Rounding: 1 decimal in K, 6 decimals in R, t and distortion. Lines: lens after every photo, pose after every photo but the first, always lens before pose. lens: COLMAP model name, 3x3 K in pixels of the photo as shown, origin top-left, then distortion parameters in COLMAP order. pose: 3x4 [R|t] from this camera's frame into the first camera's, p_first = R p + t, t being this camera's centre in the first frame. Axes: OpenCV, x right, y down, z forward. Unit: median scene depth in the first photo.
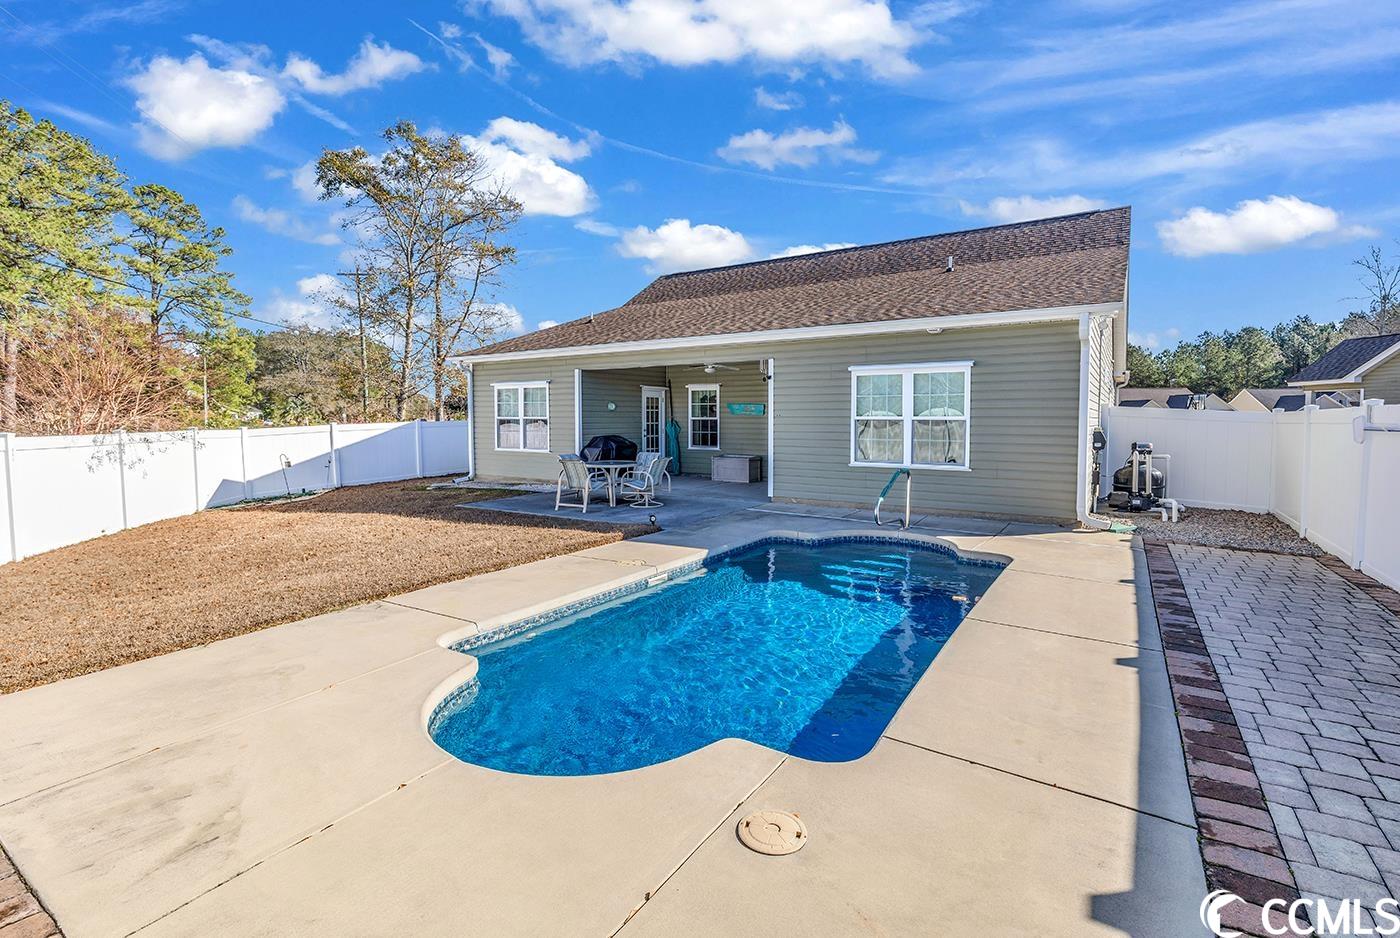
lens RADIAL K [[640.3, 0, 701.2], [0, 640.3, 453.0], [0, 0, 1]] dist [0.000721, -0.000174]
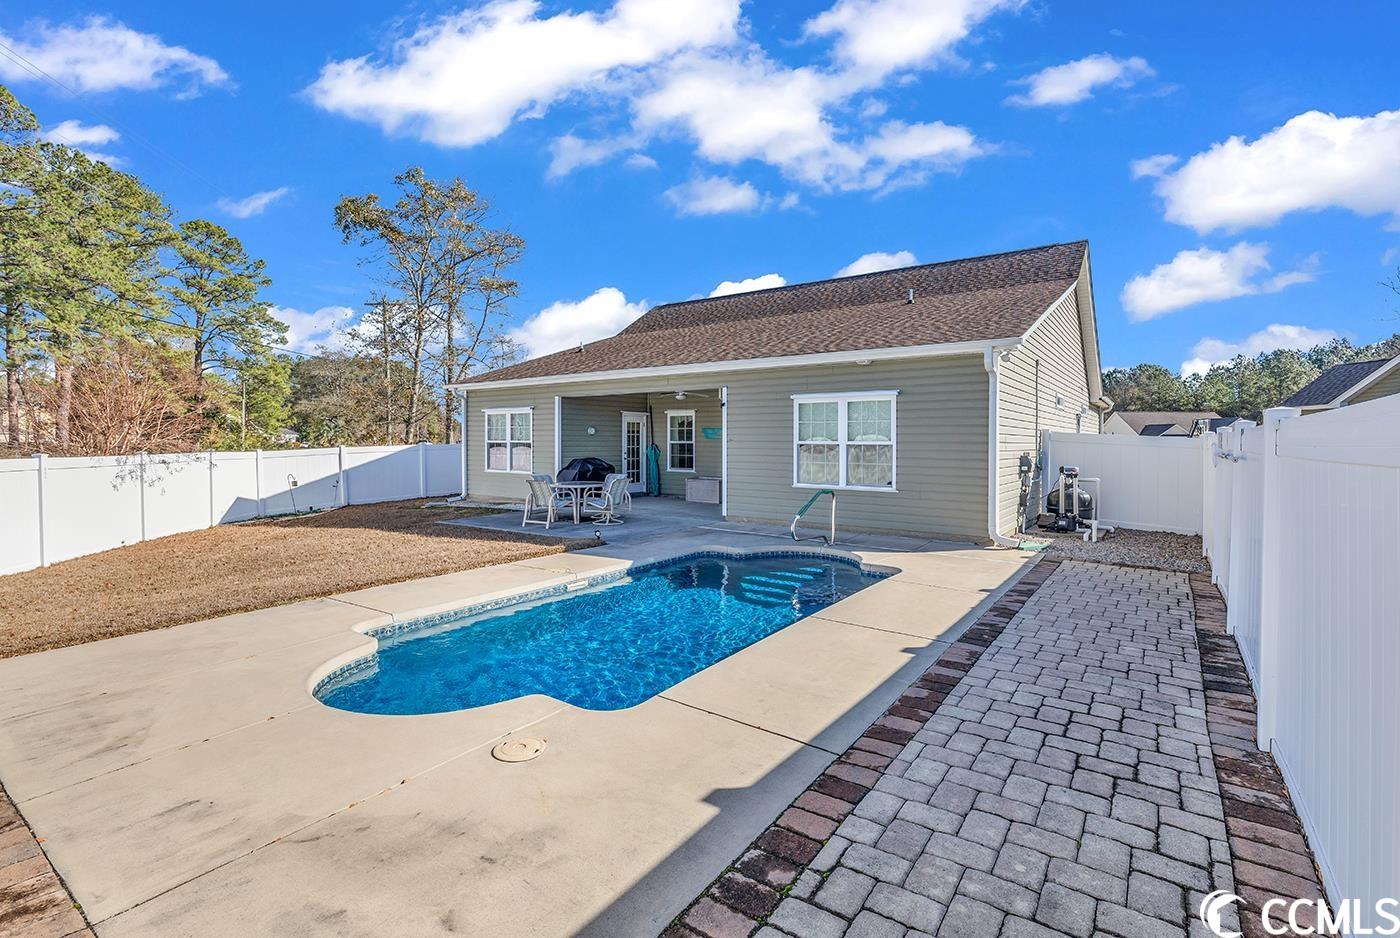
lens RADIAL K [[641.1, 0, 700.7], [0, 641.1, 457.7], [0, 0, 1]] dist [0.000394, -0.000666]
pose [[0.999103, 0.003404, -0.042211, 0.124088], [-0.004635, 0.999566, -0.029099, 0.002718], [0.042094, 0.029268, 0.998685, -0.080577]]
